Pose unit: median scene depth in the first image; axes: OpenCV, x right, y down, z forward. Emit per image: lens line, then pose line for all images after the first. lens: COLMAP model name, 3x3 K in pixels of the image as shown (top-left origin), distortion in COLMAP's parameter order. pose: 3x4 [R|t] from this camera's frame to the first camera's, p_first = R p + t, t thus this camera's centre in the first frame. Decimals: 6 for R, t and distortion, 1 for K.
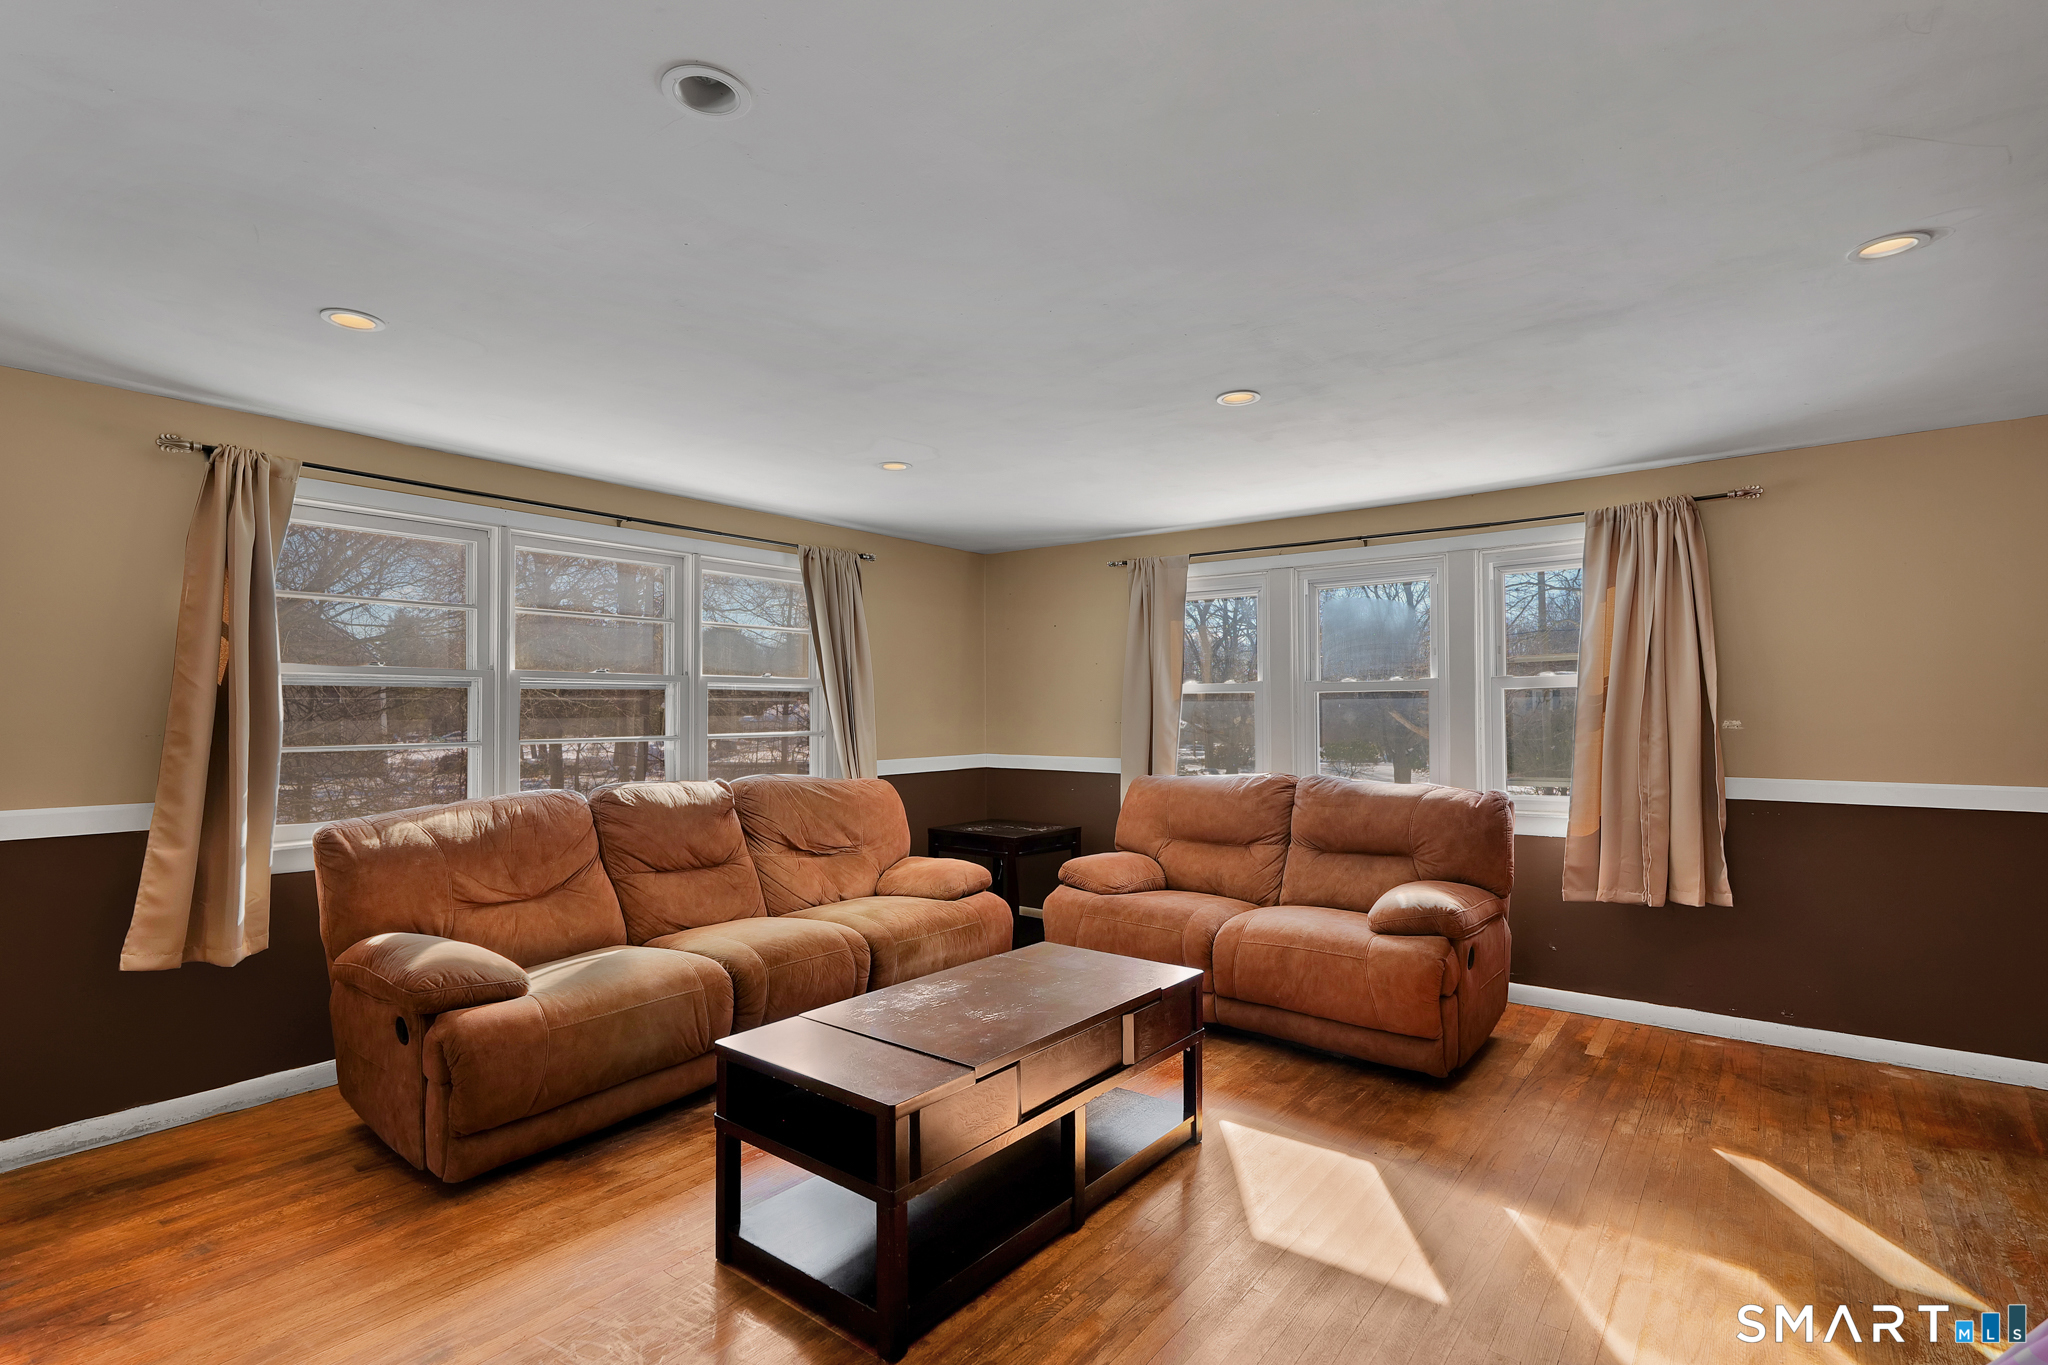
lens RADIAL K [[983.3, 0, 1030.0], [0, 983.3, 702.2], [0, 0, 1]] dist [0.020185, -0.003240]
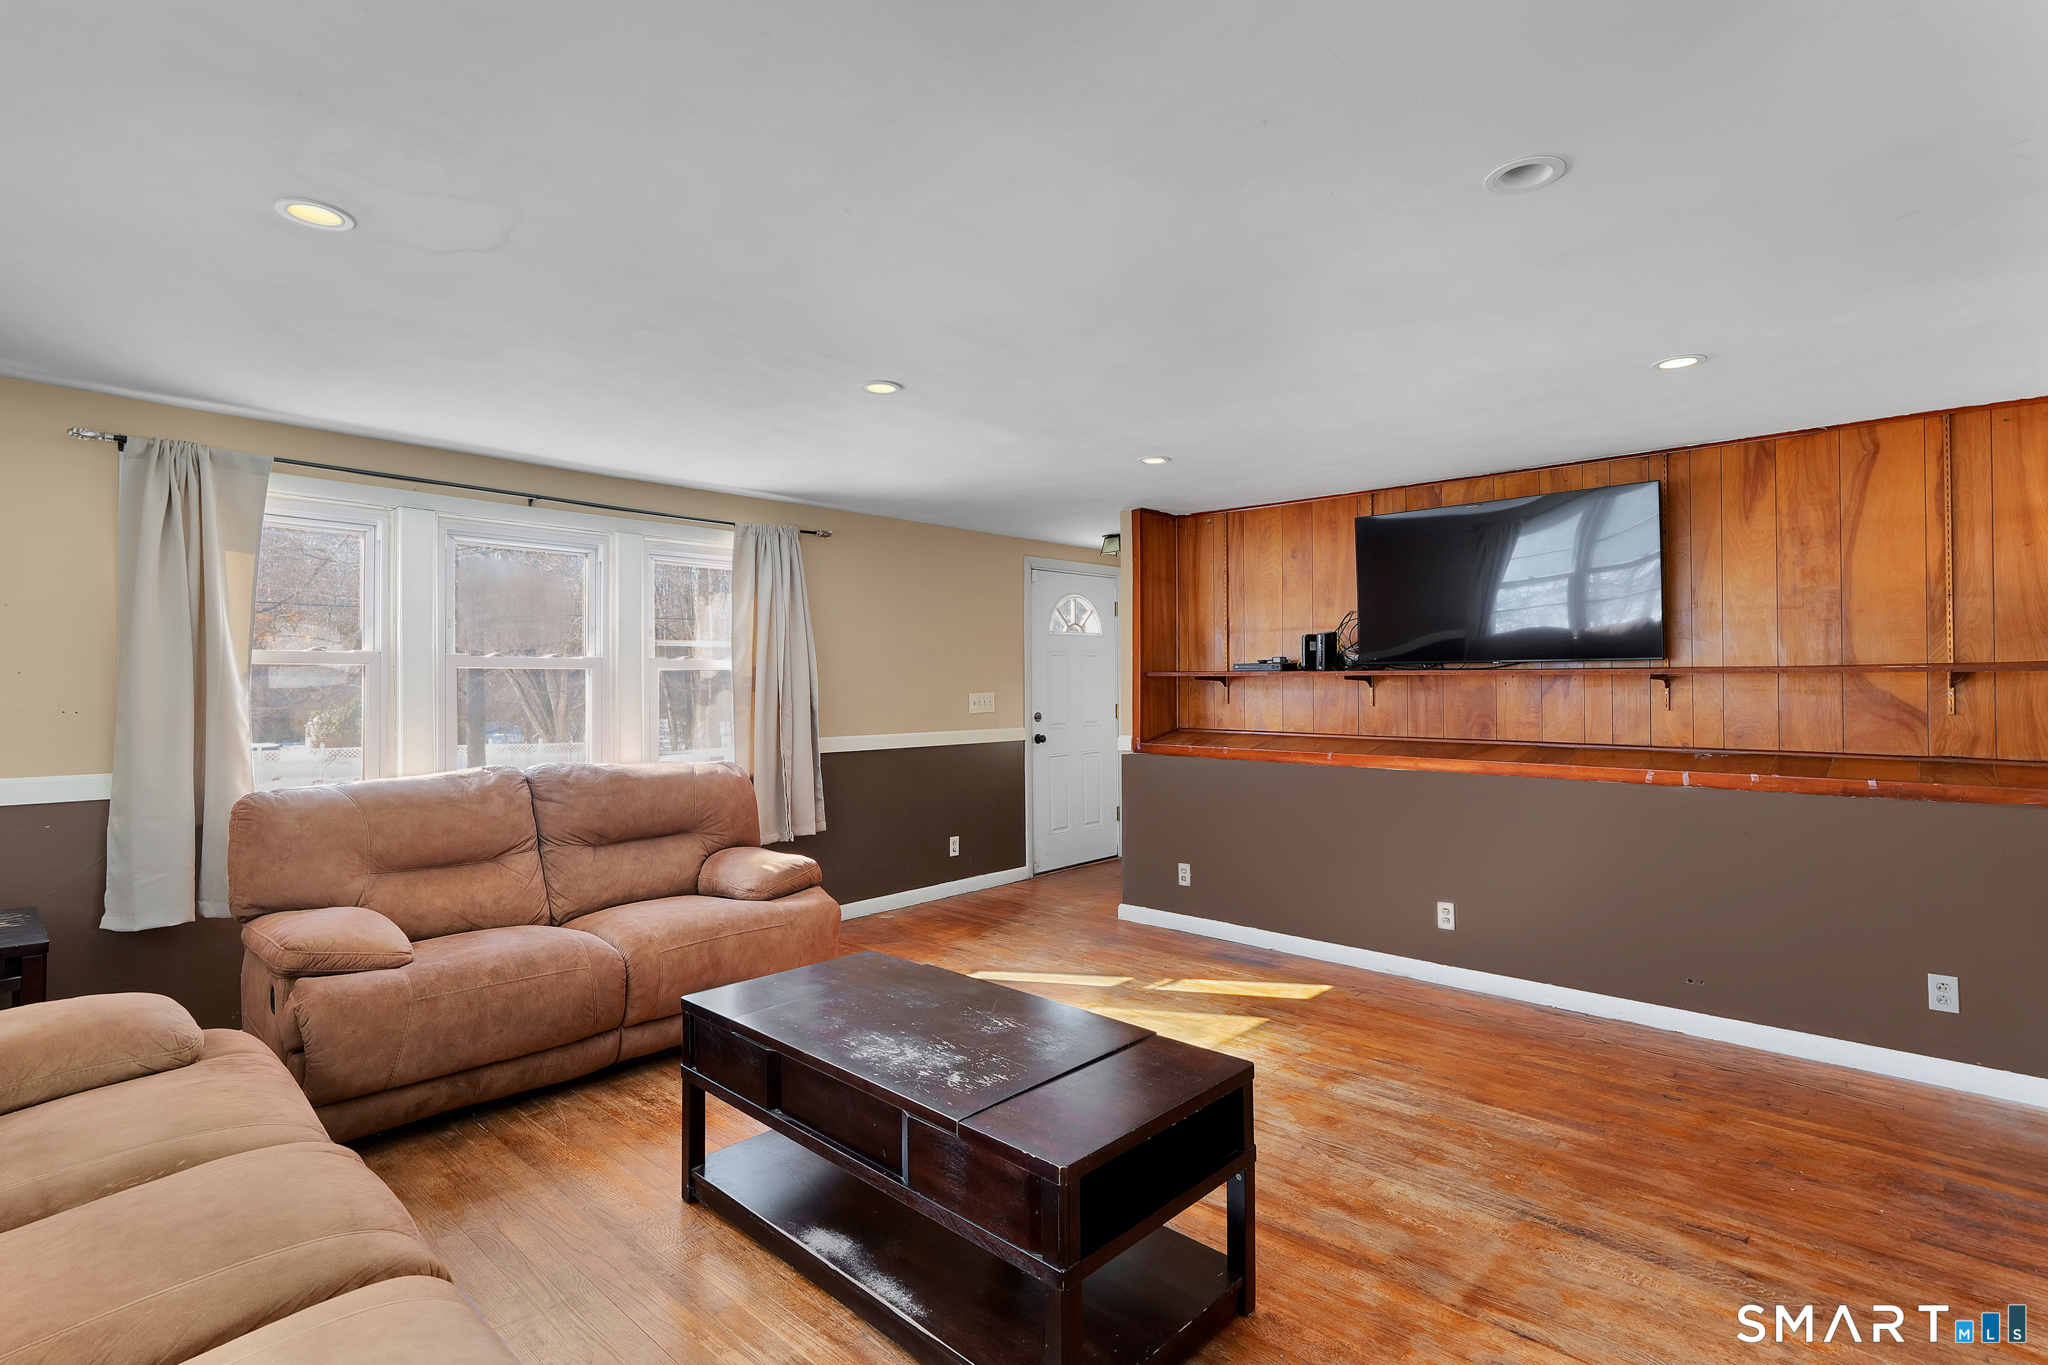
lens RADIAL K [[983.3, 0, 990.8], [0, 983.3, 676.5], [0, 0, 1]] dist [0.020185, -0.003240]
pose [[0.107052, 0.013458, 0.994162, -0.633756], [-0.006636, 0.999896, -0.012821, 0.006141], [-0.994231, -0.005225, 0.107130, 0.610048]]
